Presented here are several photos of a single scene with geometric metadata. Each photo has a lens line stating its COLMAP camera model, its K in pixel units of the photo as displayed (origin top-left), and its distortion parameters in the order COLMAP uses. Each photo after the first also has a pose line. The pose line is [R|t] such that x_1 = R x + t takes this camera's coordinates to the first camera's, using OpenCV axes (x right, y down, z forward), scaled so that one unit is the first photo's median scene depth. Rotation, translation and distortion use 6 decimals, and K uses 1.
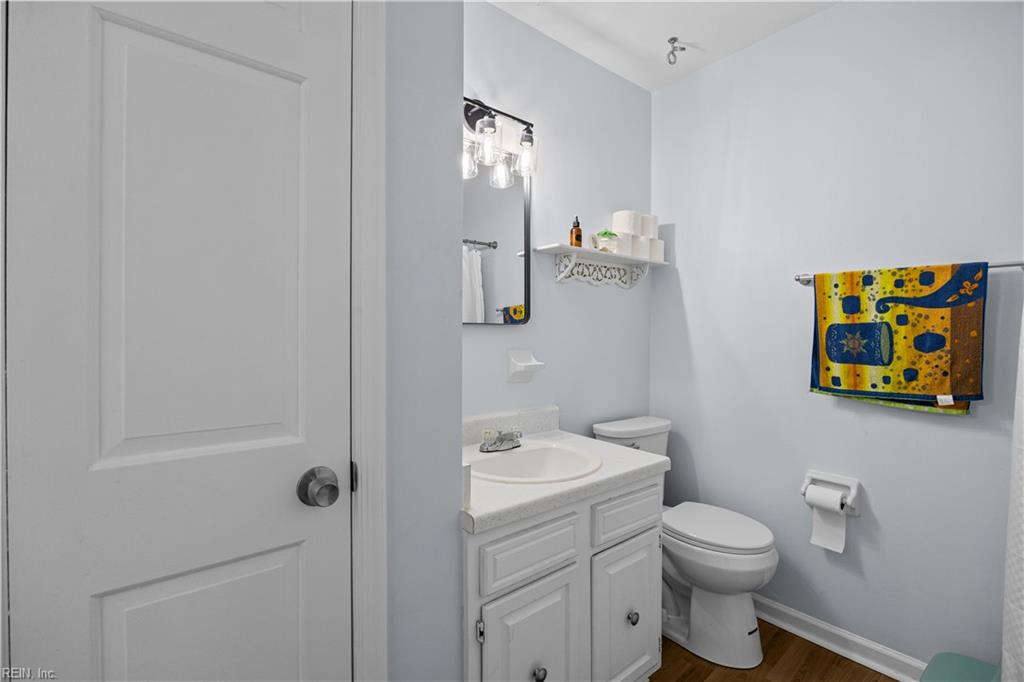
lens RADIAL K [[450.5, 0, 522.6], [0, 450.5, 339.3], [0, 0, 1]] dist [-0.001548, -0.000731]
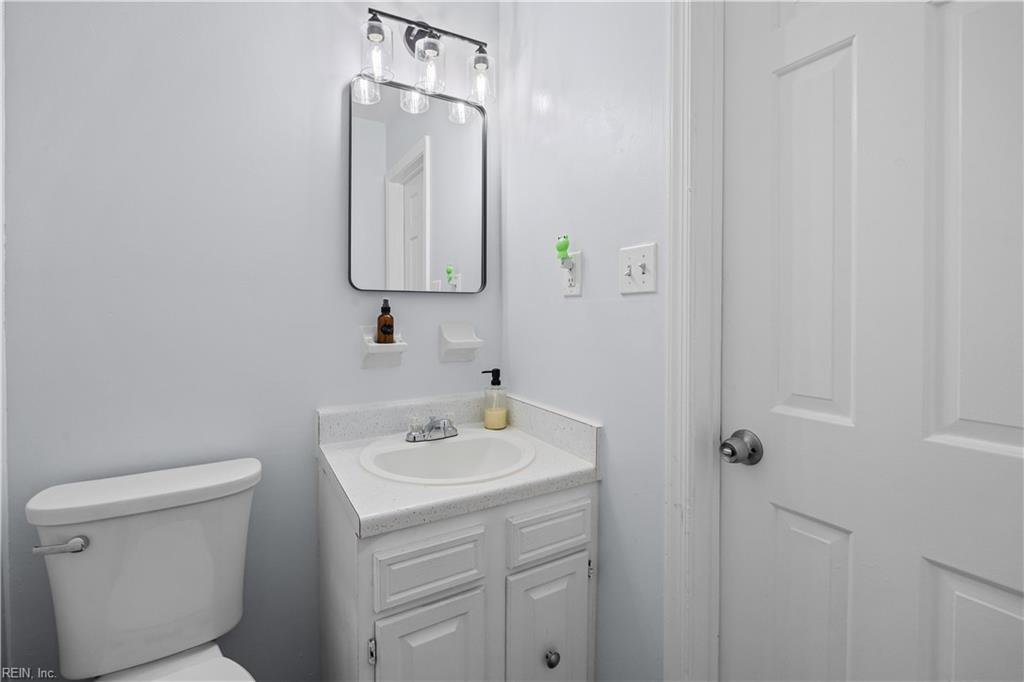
lens RADIAL K [[450.5, 0, 501.3], [0, 450.5, 350.4], [0, 0, 1]] dist [-0.001548, -0.000731]
pose [[0.983976, 0.000102, -0.178300, 0.548789], [0.016121, 0.995853, 0.089533, 0.003724], [0.177570, -0.090973, 0.979894, 0.460800]]
